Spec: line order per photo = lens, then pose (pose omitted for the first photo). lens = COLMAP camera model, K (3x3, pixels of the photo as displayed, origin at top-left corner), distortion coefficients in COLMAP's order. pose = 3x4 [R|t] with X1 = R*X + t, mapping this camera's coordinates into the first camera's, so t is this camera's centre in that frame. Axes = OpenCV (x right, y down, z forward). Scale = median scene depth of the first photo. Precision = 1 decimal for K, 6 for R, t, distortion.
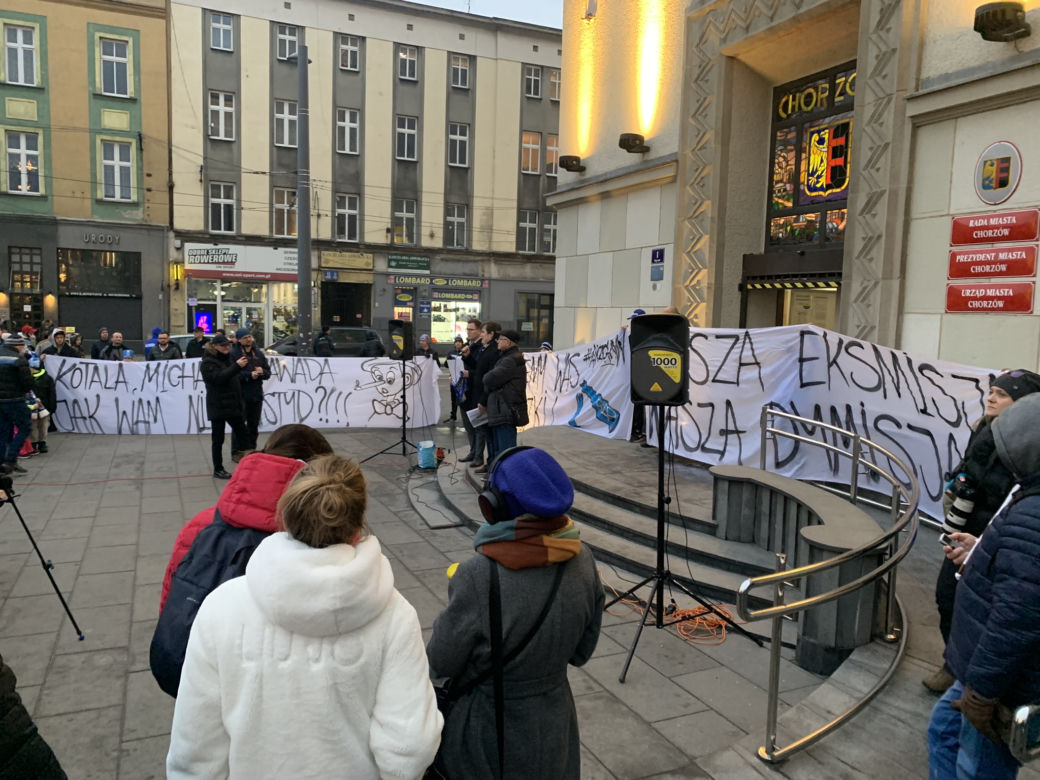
lens RADIAL K [[820.6, 0, 485.6], [0, 820.6, 376.1], [0, 0, 1]] dist [0.063797, -0.062501]
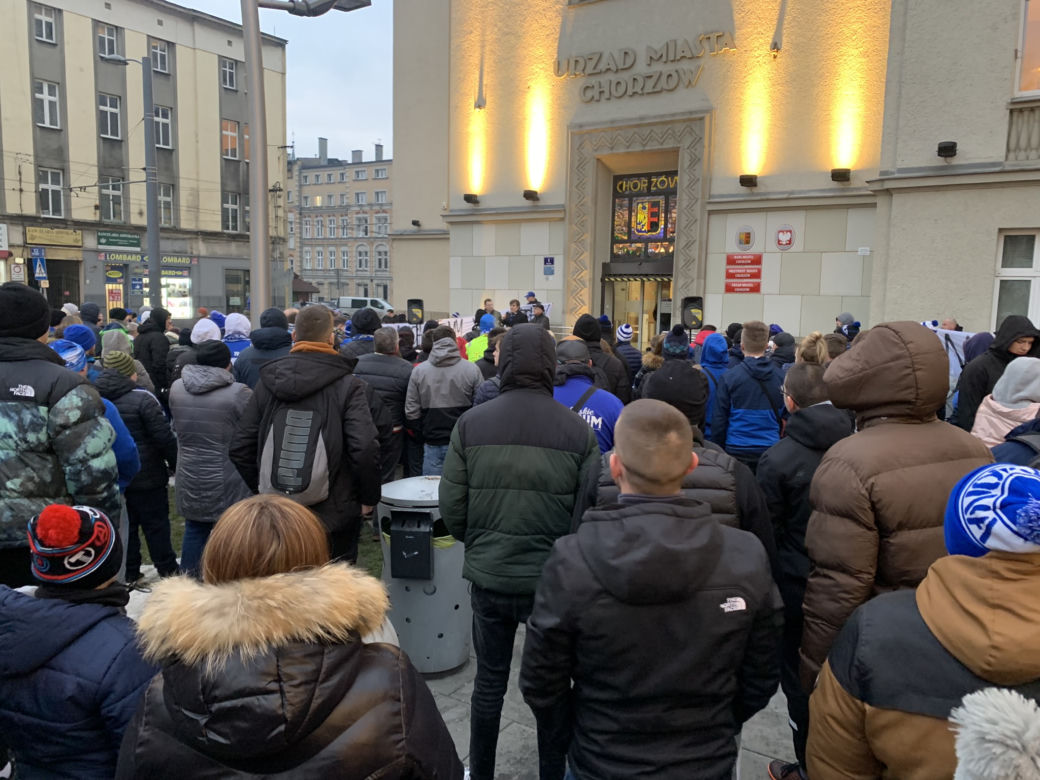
lens RADIAL K [[820.6, 0, 512.9], [0, 820.6, 378.8], [0, 0, 1]] dist [0.063797, -0.062501]
pose [[0.853272, -0.067737, 0.517048, -0.245631], [0.047758, 0.997511, 0.051866, 0.003564], [-0.519275, -0.019563, 0.854383, -0.146901]]
